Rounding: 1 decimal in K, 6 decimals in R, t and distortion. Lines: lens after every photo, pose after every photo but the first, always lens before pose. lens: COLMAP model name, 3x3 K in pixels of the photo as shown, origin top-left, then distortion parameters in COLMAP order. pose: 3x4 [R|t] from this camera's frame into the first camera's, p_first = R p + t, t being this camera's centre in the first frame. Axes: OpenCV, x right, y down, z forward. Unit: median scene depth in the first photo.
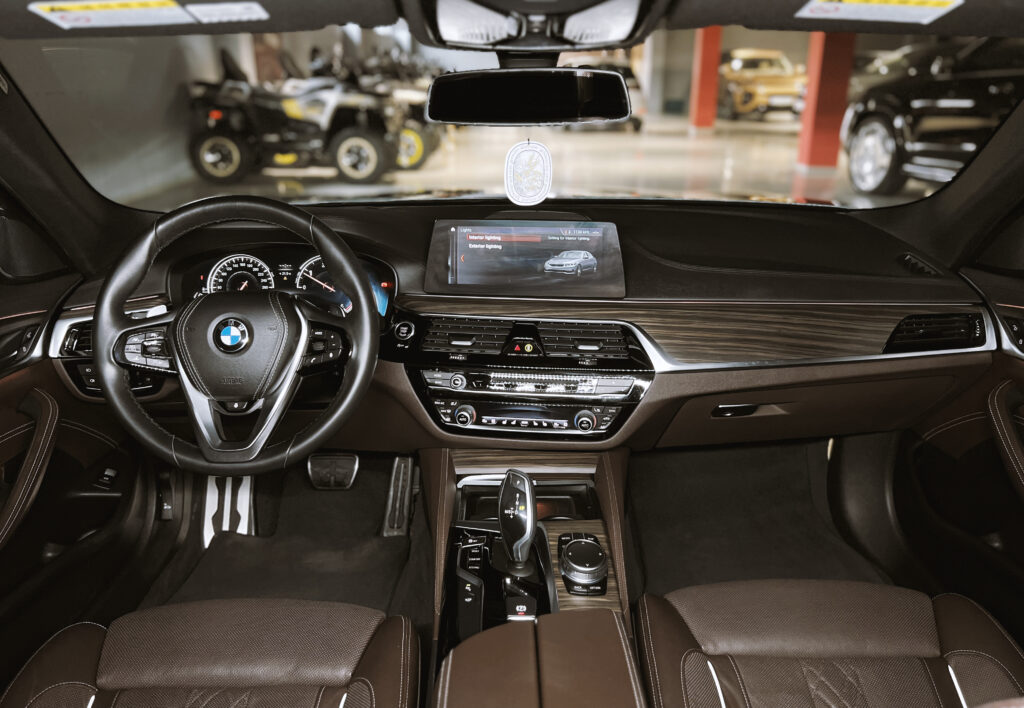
lens RADIAL K [[767.0, 0, 533.1], [0, 767.0, 336.1], [0, 0, 1]] dist [0.002432, -0.000684]
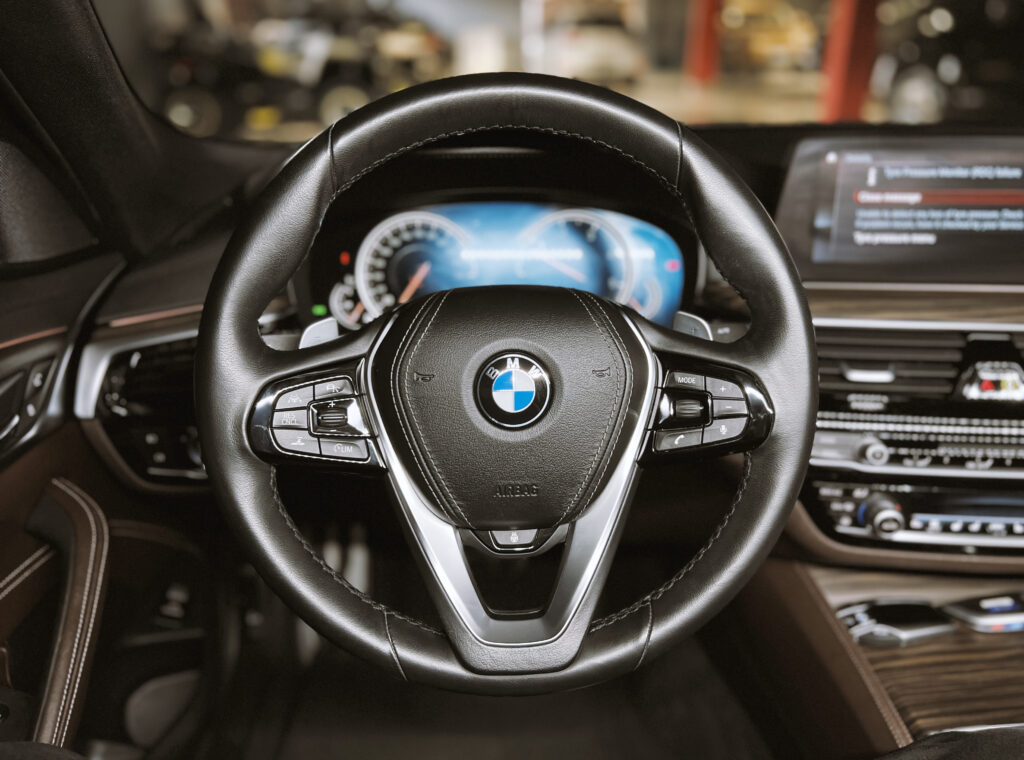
lens RADIAL K [[780.9, 0, 513.0], [0, 780.9, 376.4], [0, 0, 1]] dist [0.005844, -0.000183]
pose [[0.999732, -0.018632, 0.013706, -0.346524], [0.017421, 0.996336, 0.083726, -0.040347], [-0.015216, -0.083465, 0.996395, 0.476442]]
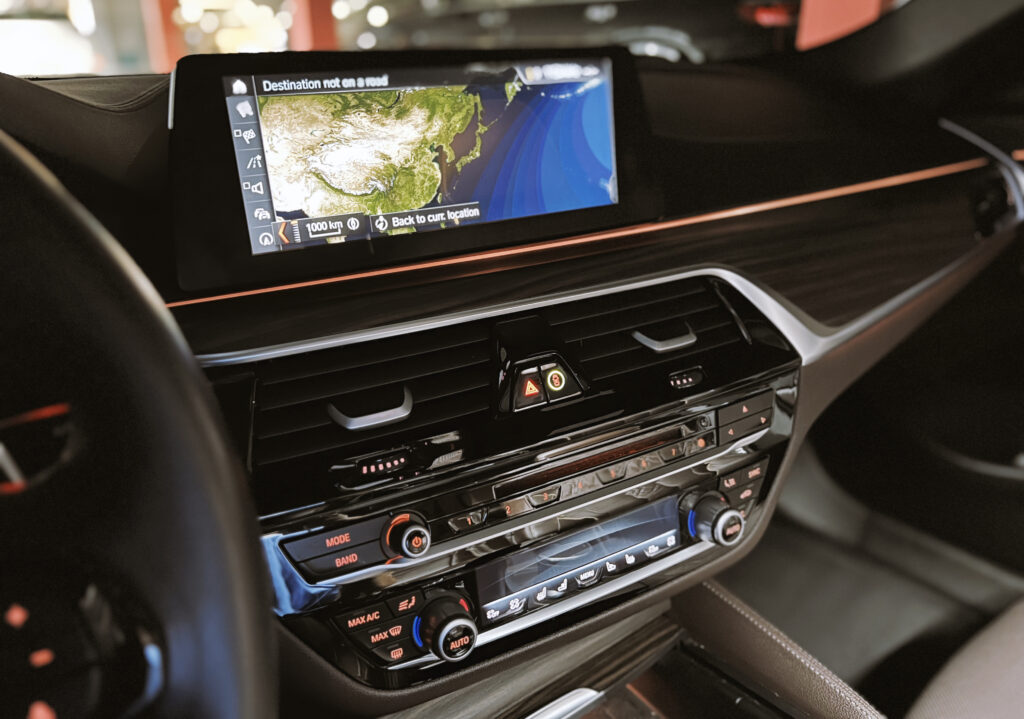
lens RADIAL K [[766.3, 0, 506.6], [0, 766.3, 350.9], [0, 0, 1]] dist [-0.004542, -0.000532]
pose [[0.812085, -0.235052, 0.534105, -0.218163], [0.201157, 0.971946, 0.121887, -0.048525], [-0.547771, 0.008457, 0.836585, 0.700242]]
